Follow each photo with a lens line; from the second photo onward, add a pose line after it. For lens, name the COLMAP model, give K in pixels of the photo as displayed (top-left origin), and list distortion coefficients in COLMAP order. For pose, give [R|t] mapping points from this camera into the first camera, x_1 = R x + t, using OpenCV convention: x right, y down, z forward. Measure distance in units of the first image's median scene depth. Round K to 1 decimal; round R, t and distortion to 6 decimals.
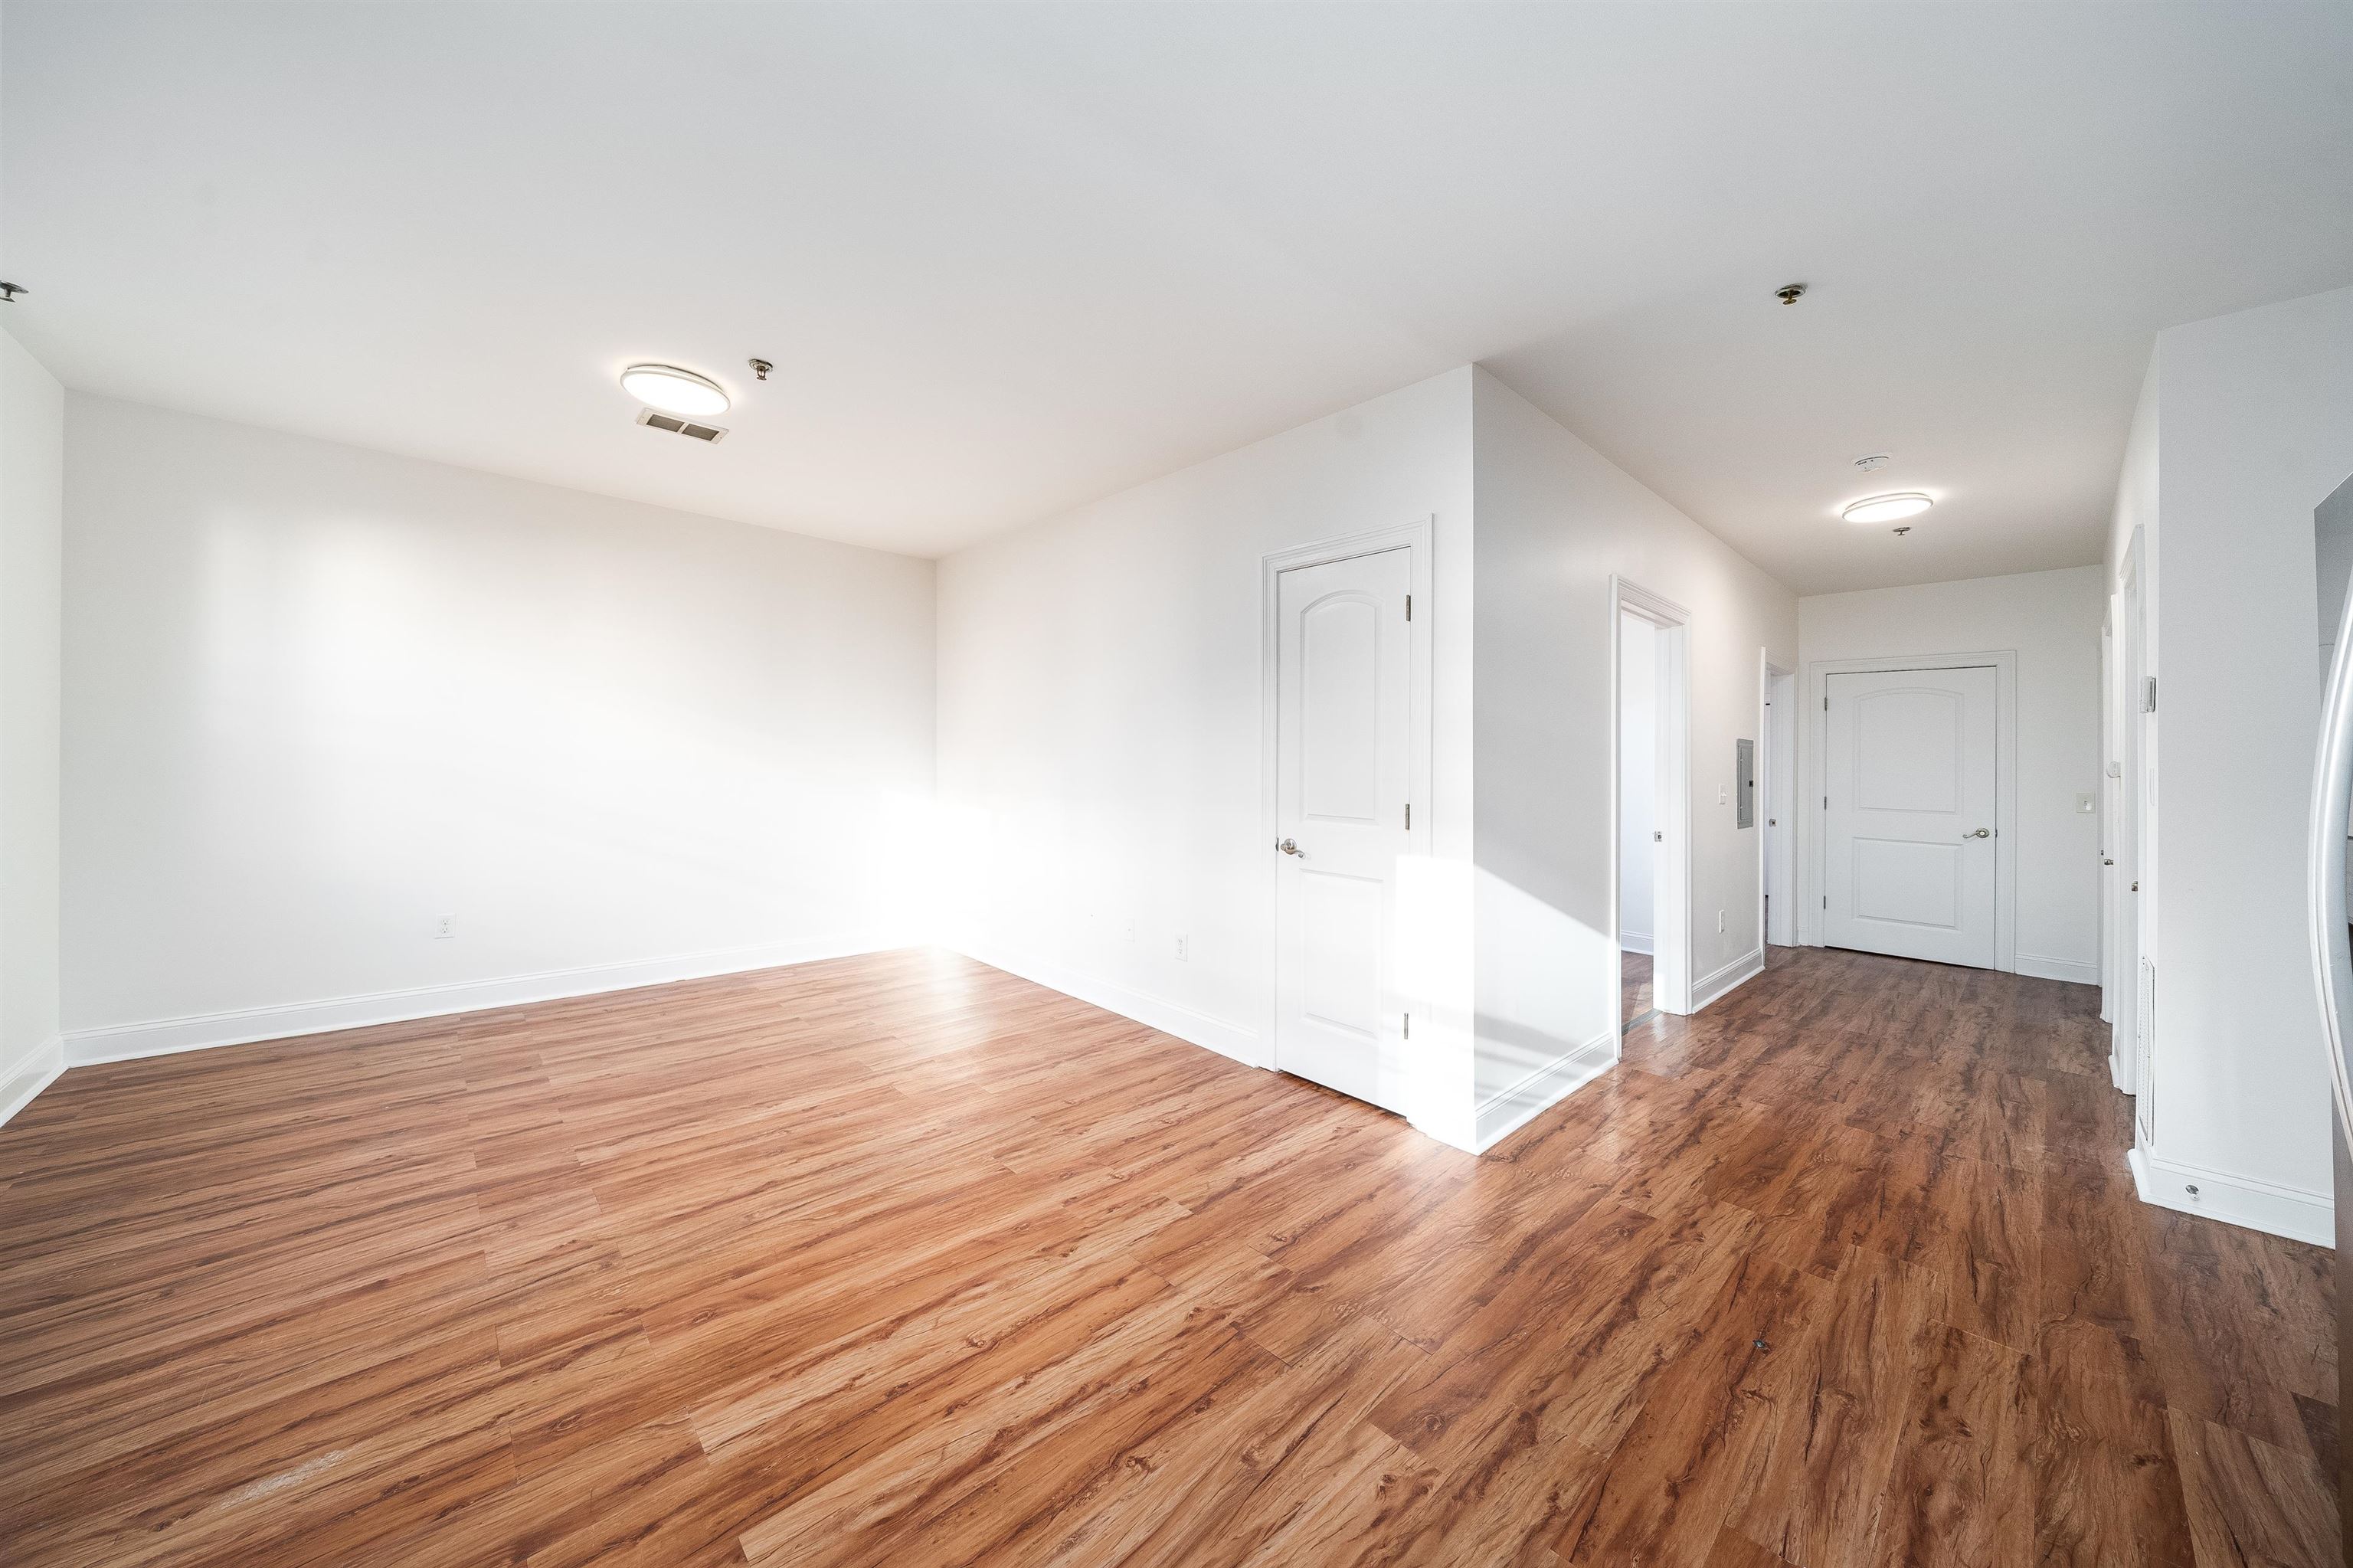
lens RADIAL K [[789.6, 0, 1167.4], [0, 789.6, 733.6], [0, 0, 1]] dist [0.000391, 0.000337]
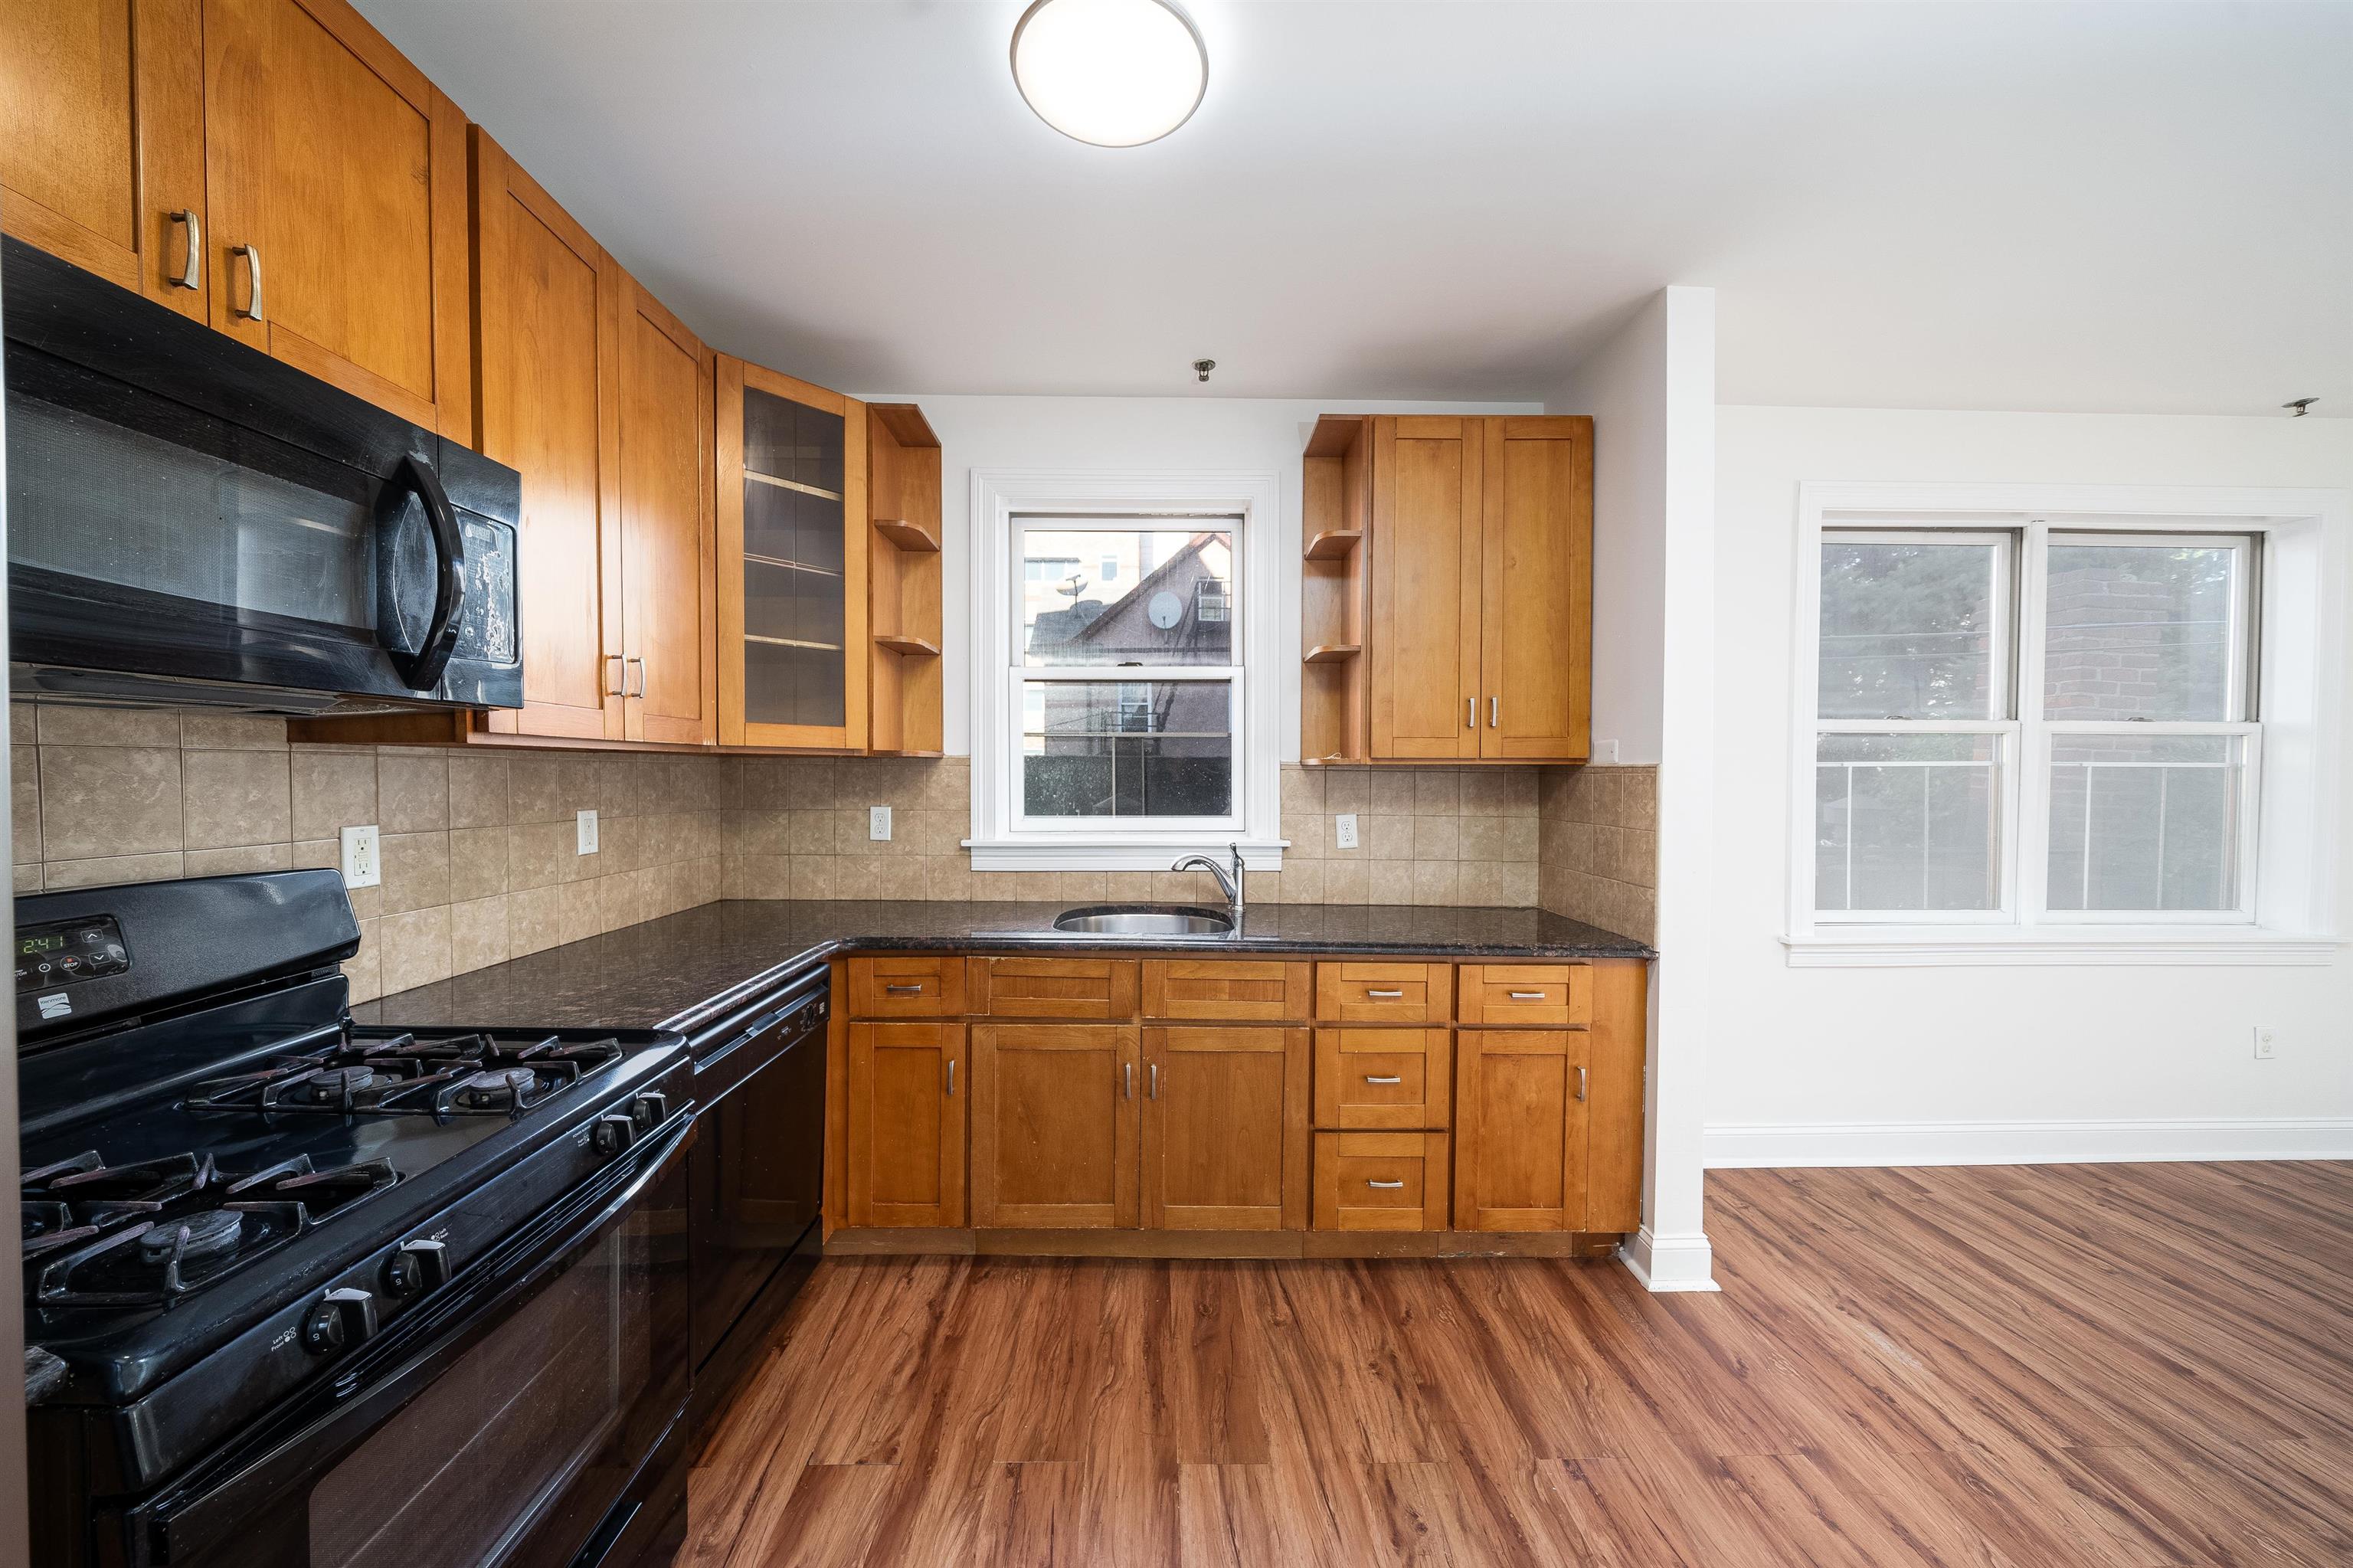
lens RADIAL K [[809.0, 0, 1158.6], [0, 809.0, 787.4], [0, 0, 1]] dist [-0.000207, -0.000089]
pose [[-0.649787, -0.004878, -0.760101, 0.444123], [0.010535, 0.999826, -0.015422, -0.002654], [0.760043, -0.018028, -0.649622, 0.573120]]
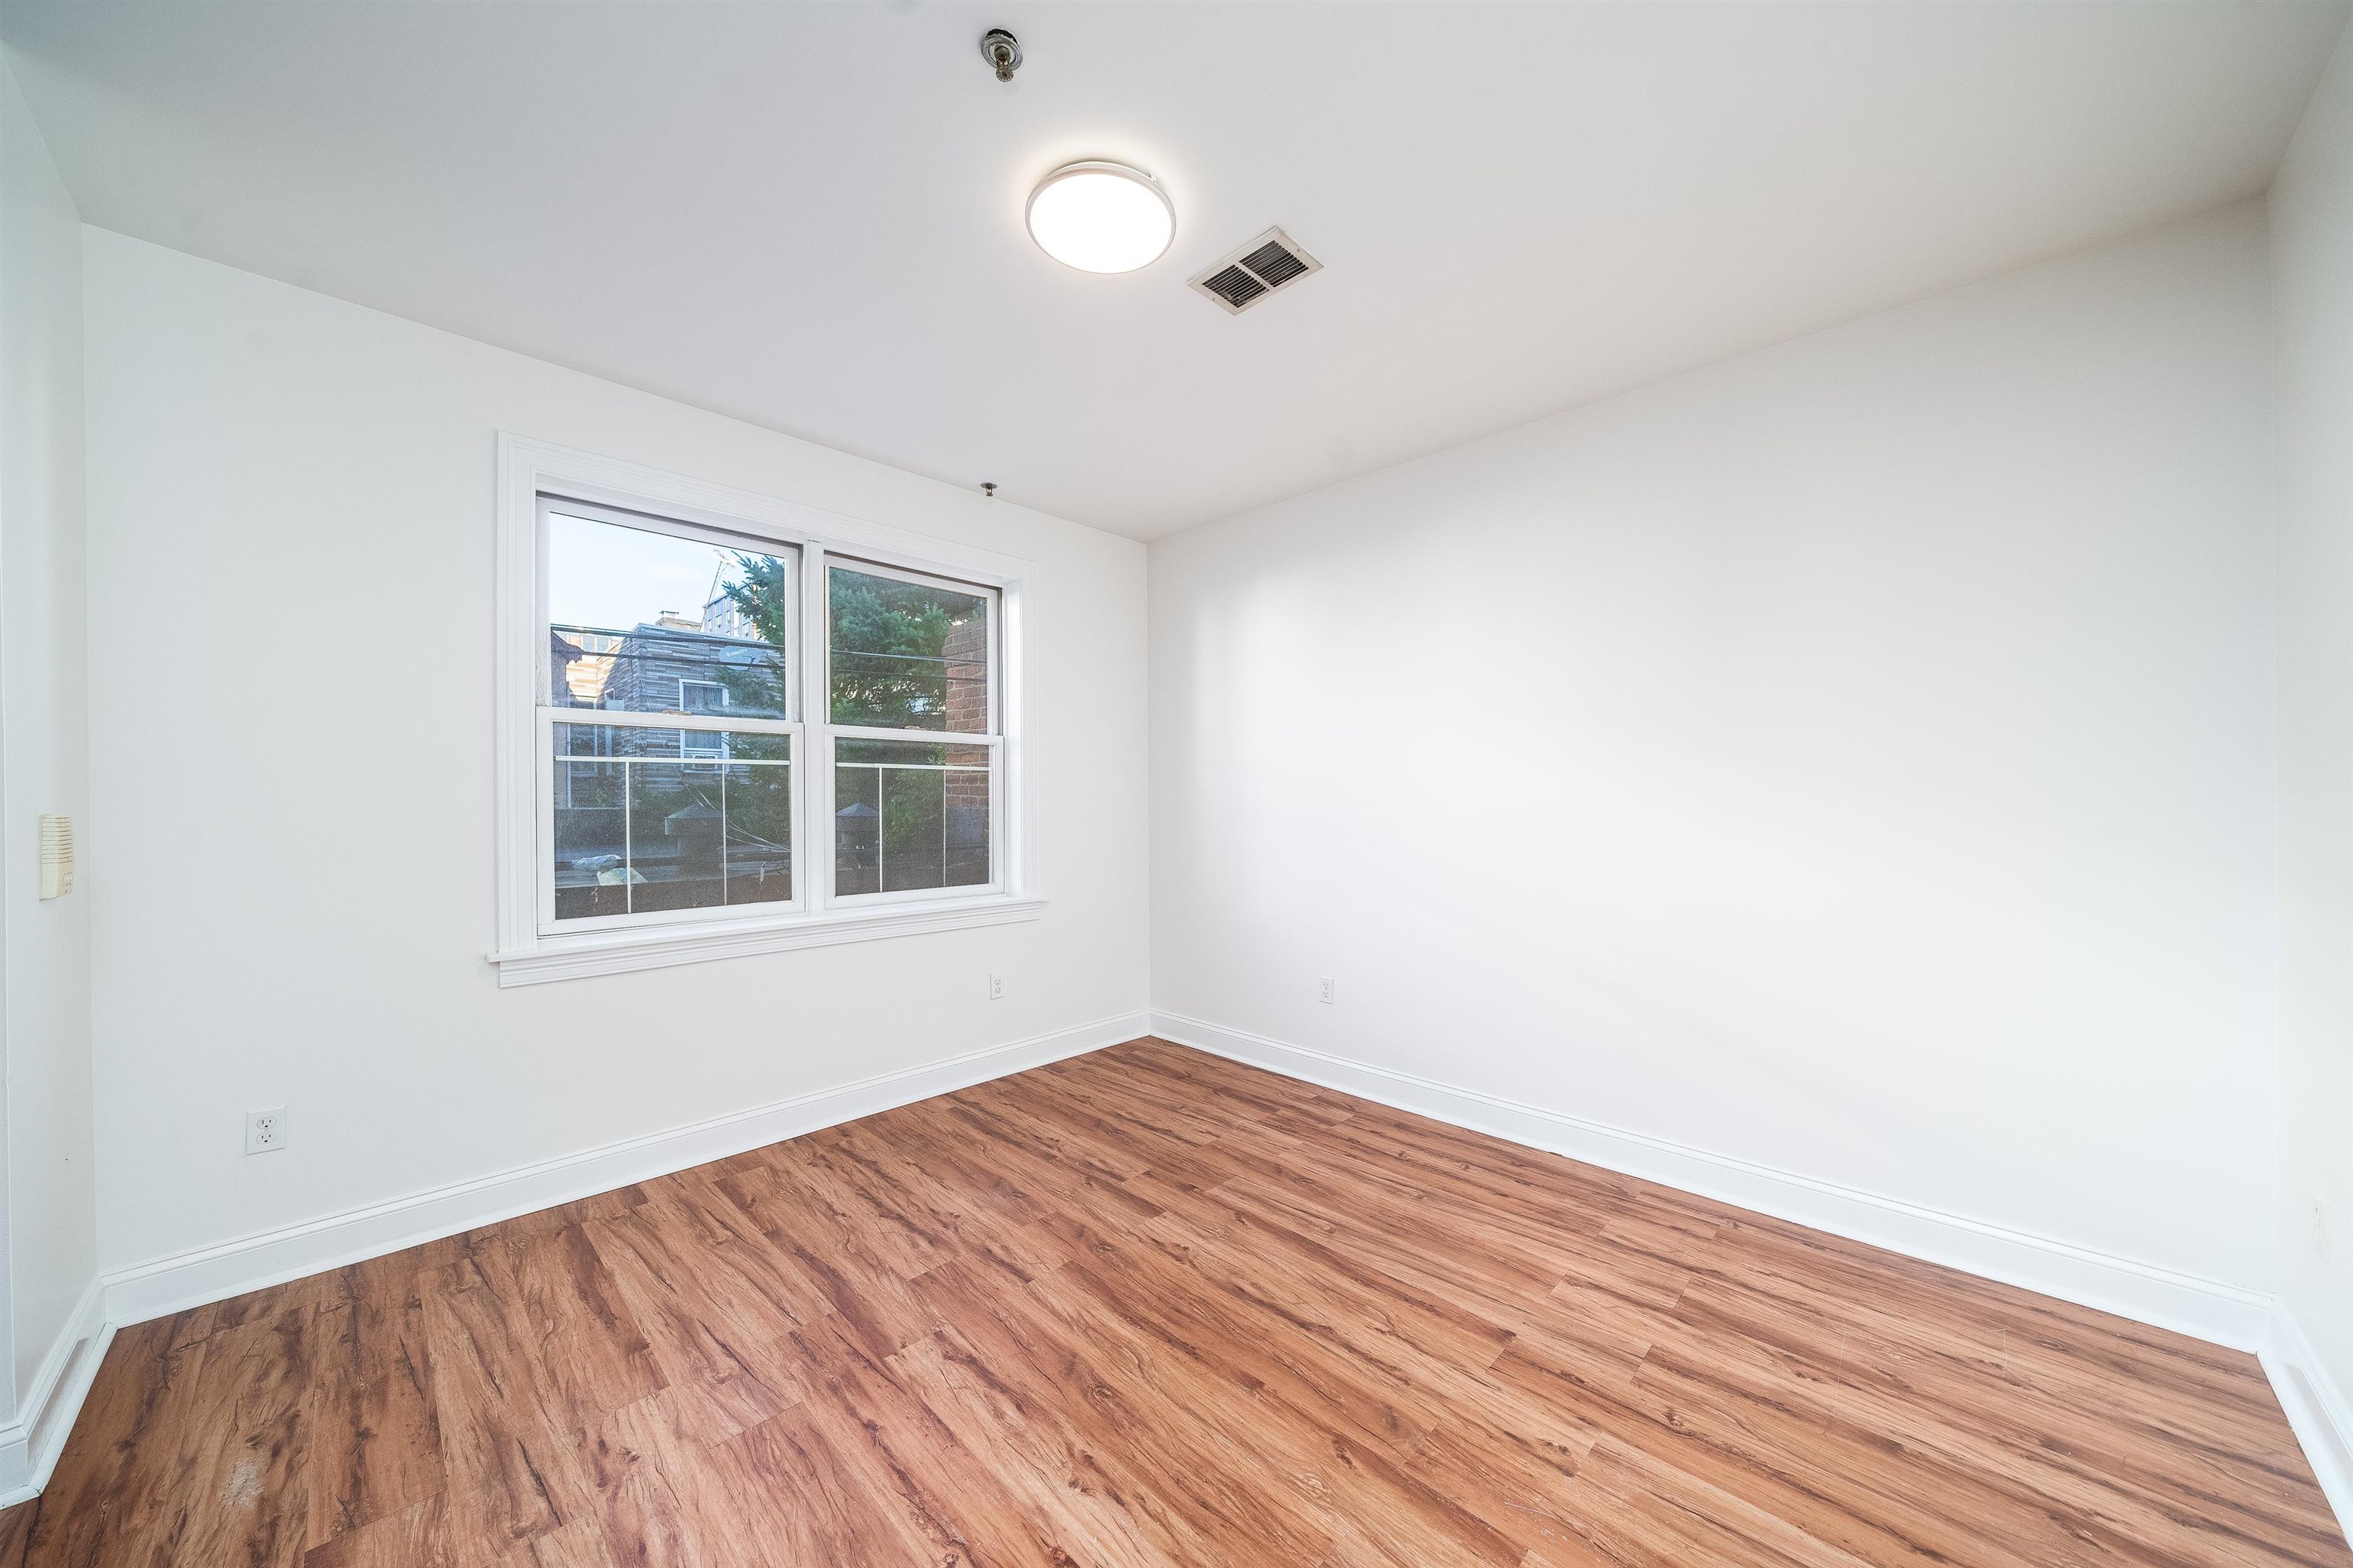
lens RADIAL K [[828.5, 0, 1160.5], [0, 828.5, 805.8], [0, 0, 1]] dist [-0.001690, -0.000244]
pose [[0.058169, -0.011632, -0.998239, 0.032700], [0.039315, 0.999183, -0.009352, 0.063786], [0.997532, -0.038702, 0.058579, 1.290765]]
